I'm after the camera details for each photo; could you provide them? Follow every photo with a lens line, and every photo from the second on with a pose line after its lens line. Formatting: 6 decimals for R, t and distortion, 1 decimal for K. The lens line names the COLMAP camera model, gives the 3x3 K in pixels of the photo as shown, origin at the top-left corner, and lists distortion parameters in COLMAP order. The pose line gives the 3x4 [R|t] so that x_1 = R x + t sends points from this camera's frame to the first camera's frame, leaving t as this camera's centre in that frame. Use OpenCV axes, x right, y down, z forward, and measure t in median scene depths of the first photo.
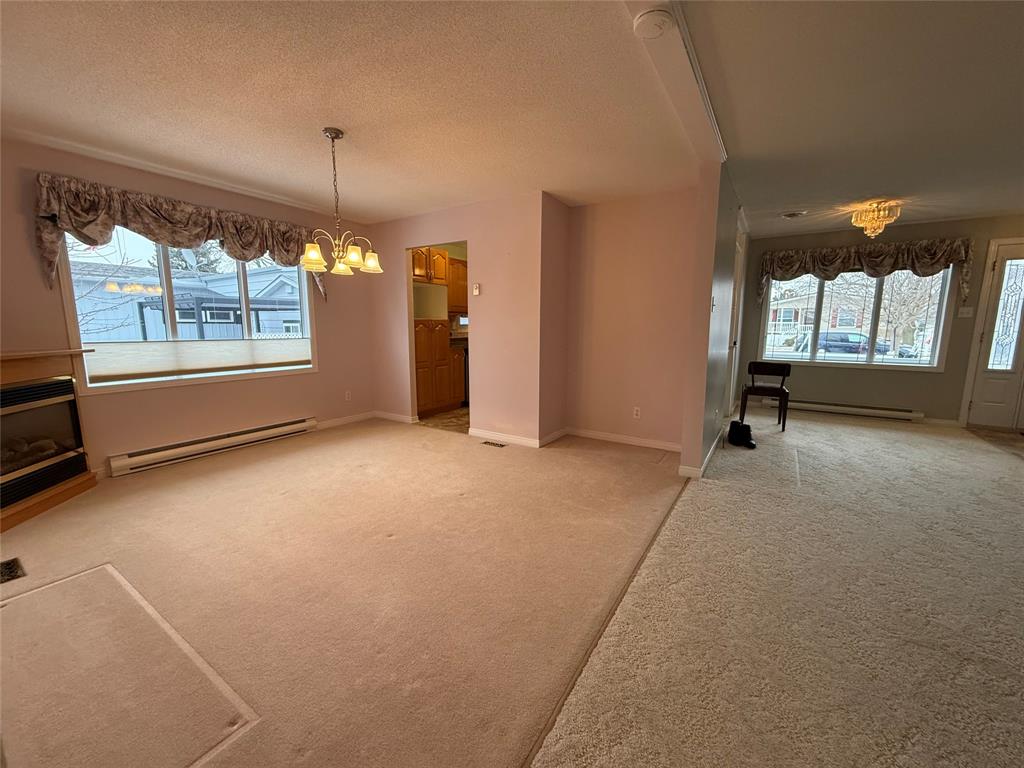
lens RADIAL K [[408.3, 0, 519.3], [0, 408.3, 380.6], [0, 0, 1]] dist [0.001054, -0.000042]
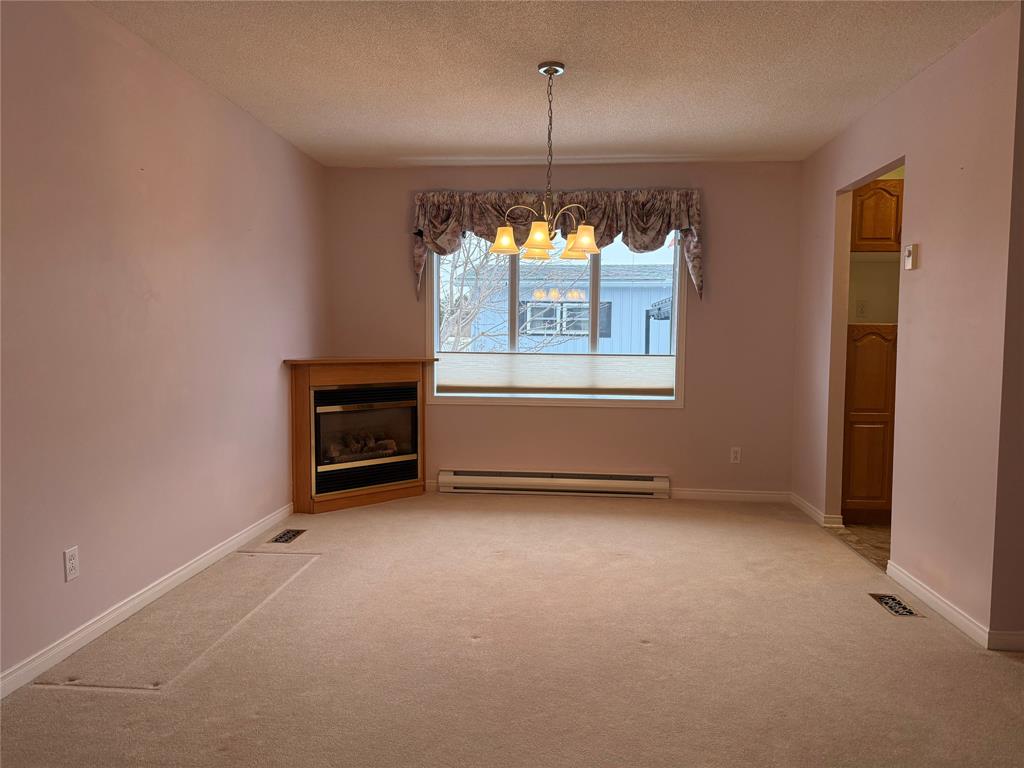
lens RADIAL K [[723.5, 0, 515.4], [0, 723.5, 388.9], [0, 0, 1]] dist [0.058594, -0.072826]
pose [[0.460647, 0.065648, -0.885153, 0.570261], [-0.127205, 0.991849, 0.007362, -0.037443], [0.878421, 0.109205, 0.465243, 0.333713]]
